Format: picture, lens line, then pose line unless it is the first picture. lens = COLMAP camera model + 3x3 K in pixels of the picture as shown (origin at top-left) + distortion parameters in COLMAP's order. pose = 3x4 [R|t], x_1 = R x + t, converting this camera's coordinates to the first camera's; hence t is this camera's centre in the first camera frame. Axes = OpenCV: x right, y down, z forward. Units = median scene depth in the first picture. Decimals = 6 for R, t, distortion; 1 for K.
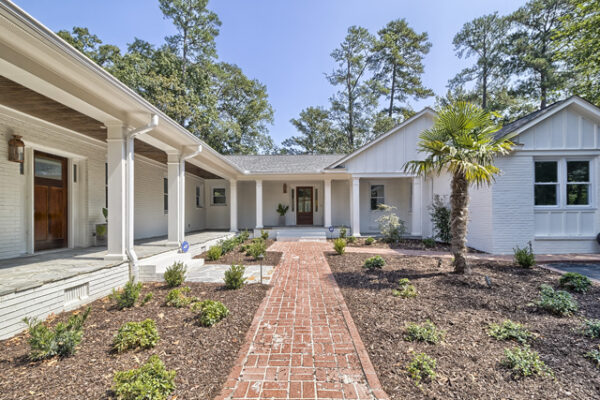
lens RADIAL K [[282.0, 0, 302.8], [0, 282.0, 215.3], [0, 0, 1]] dist [-0.000268, 0.000028]
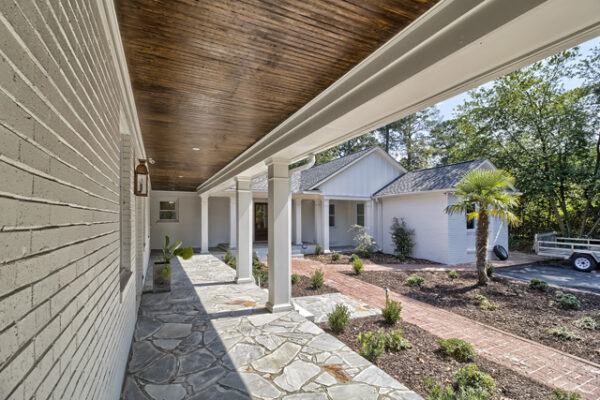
lens RADIAL K [[282.0, 0, 302.8], [0, 282.0, 215.3], [0, 0, 1]] dist [-0.000268, 0.000028]
pose [[0.885166, 0.000666, 0.465275, -0.477524], [0.000655, 0.999996, -0.002677, -0.078189], [-0.465275, 0.002674, 0.885162, 0.067540]]
